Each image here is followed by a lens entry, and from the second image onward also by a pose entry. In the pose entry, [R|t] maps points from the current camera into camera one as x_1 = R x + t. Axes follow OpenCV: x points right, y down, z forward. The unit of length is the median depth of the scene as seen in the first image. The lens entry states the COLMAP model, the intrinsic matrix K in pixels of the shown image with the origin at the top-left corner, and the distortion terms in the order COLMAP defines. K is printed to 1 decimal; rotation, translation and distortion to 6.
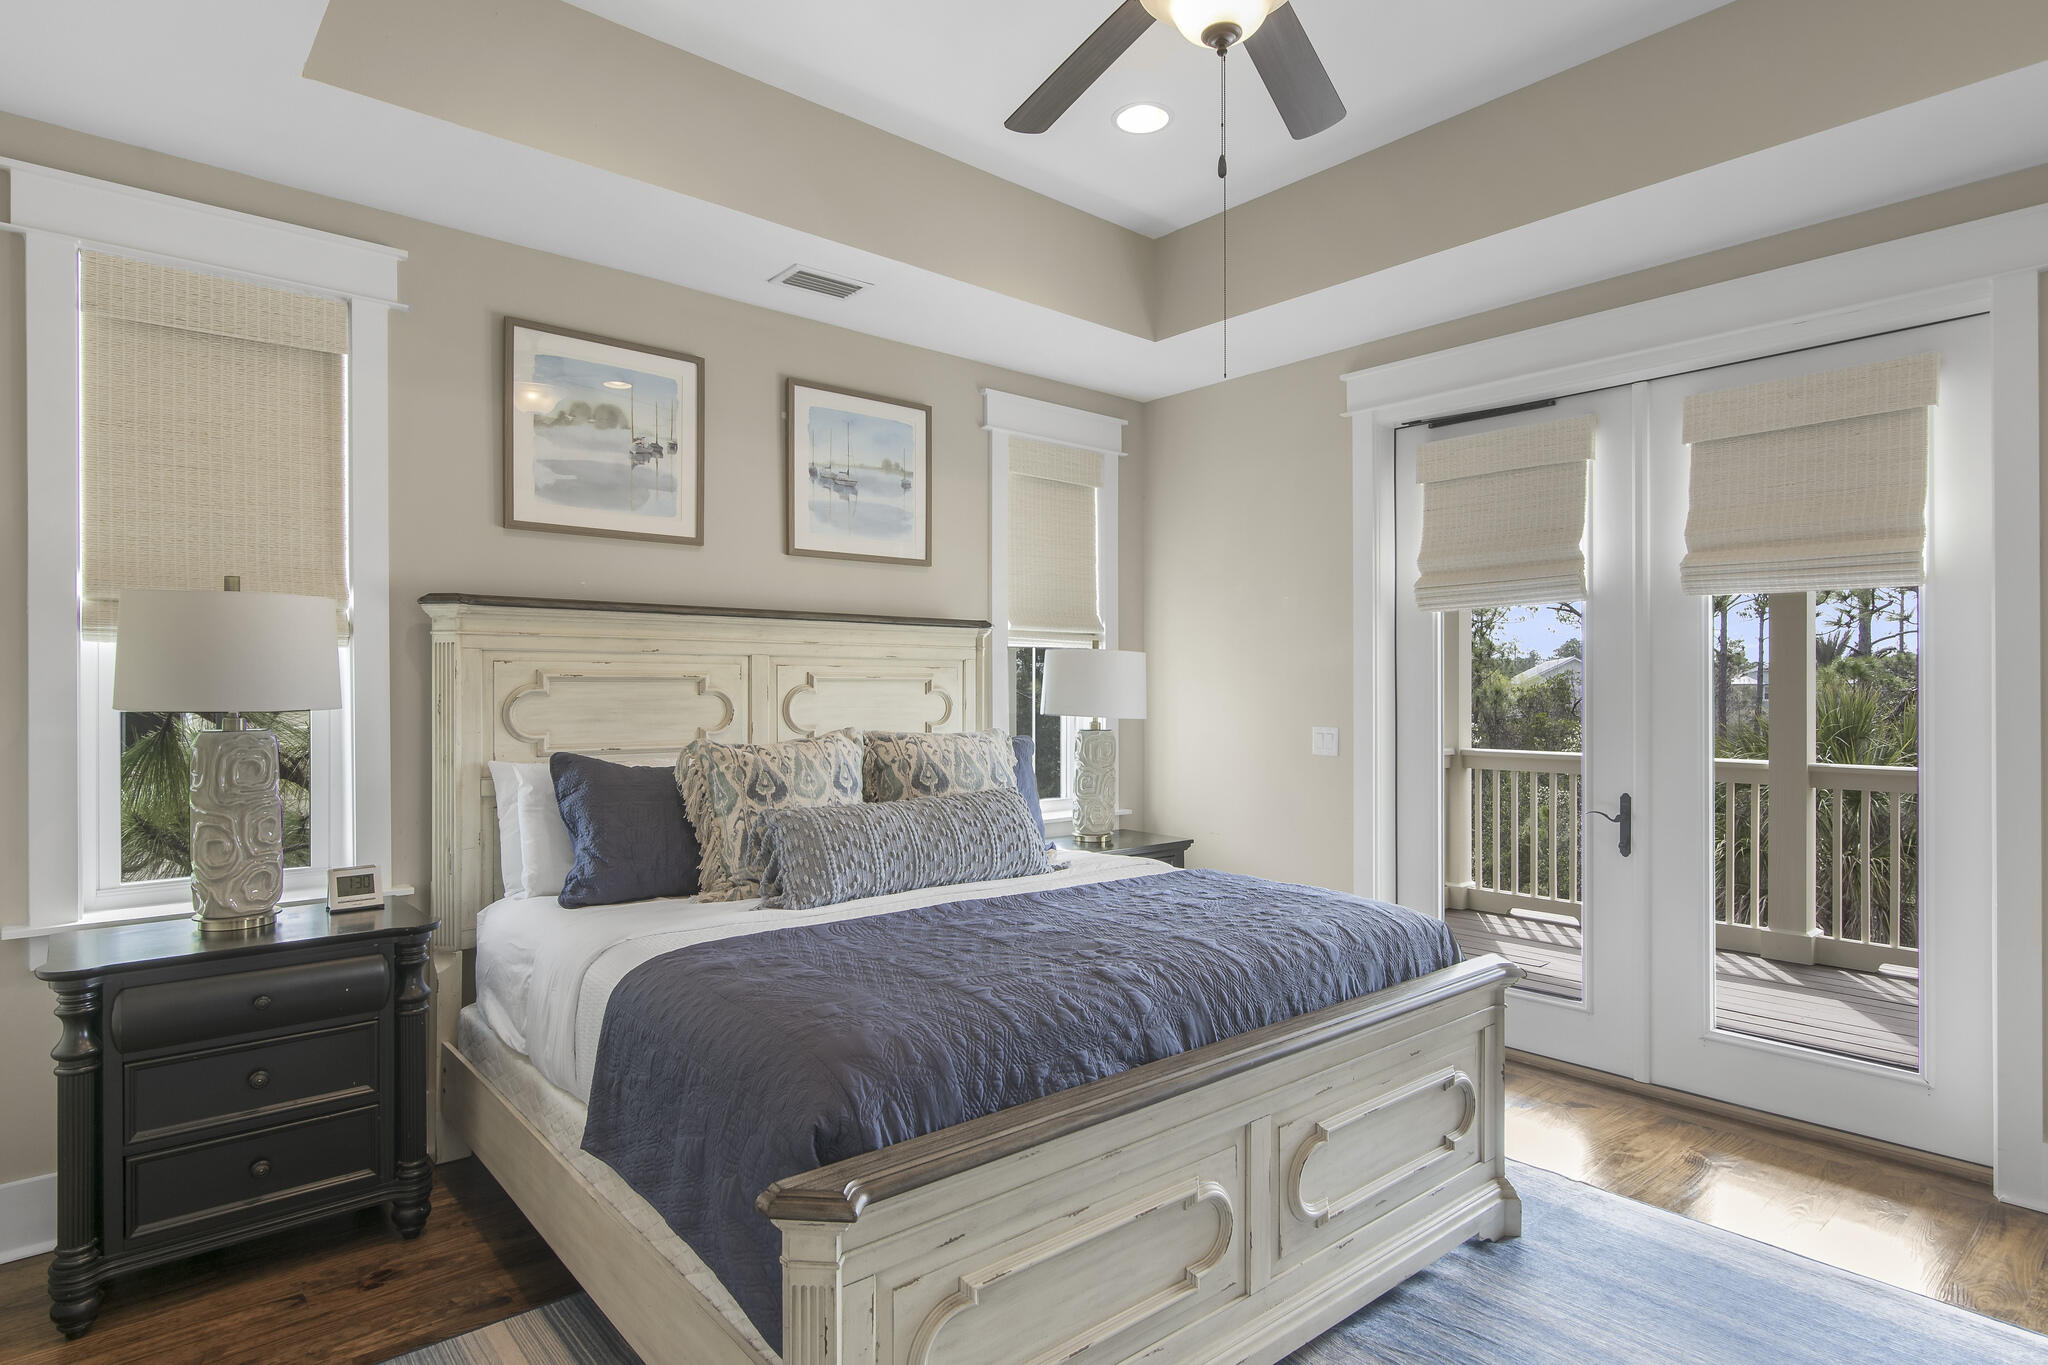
lens RADIAL K [[1094.3, 0, 1019.5], [0, 1094.3, 684.6], [0, 0, 1]] dist [-0.003067, 0.000023]
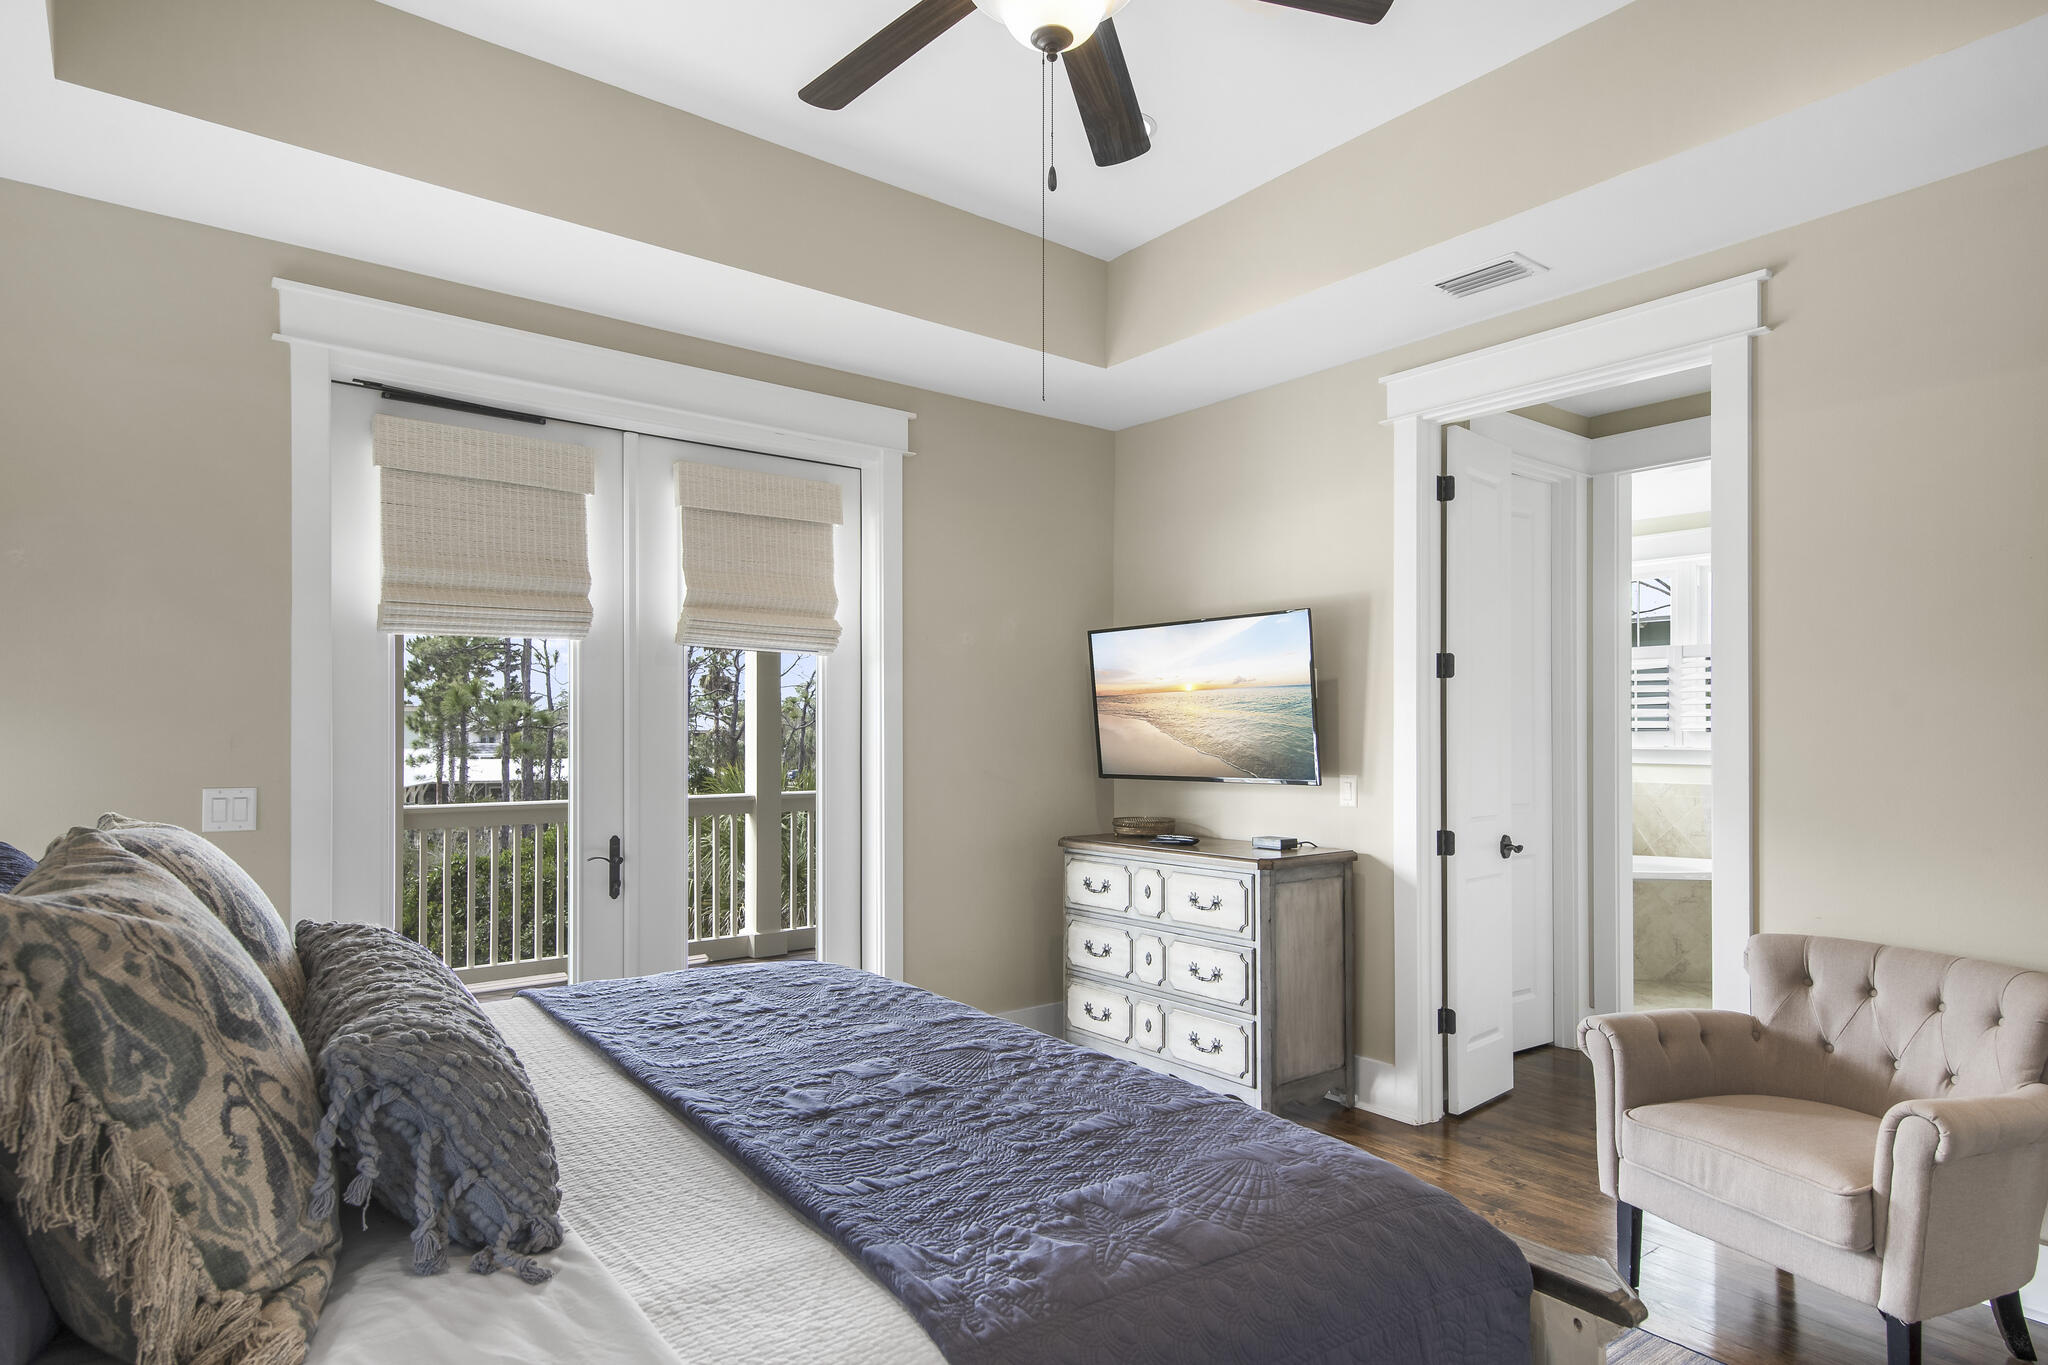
lens RADIAL K [[1137.3, 0, 1019.5], [0, 1137.3, 704.6], [0, 0, 1]] dist [0.004765, 0.000470]
pose [[0.039244, 0.025696, 0.998899, -0.499373], [-0.001563, 0.999670, -0.025654, 0.006287], [-0.999228, -0.000554, 0.039271, 0.616450]]
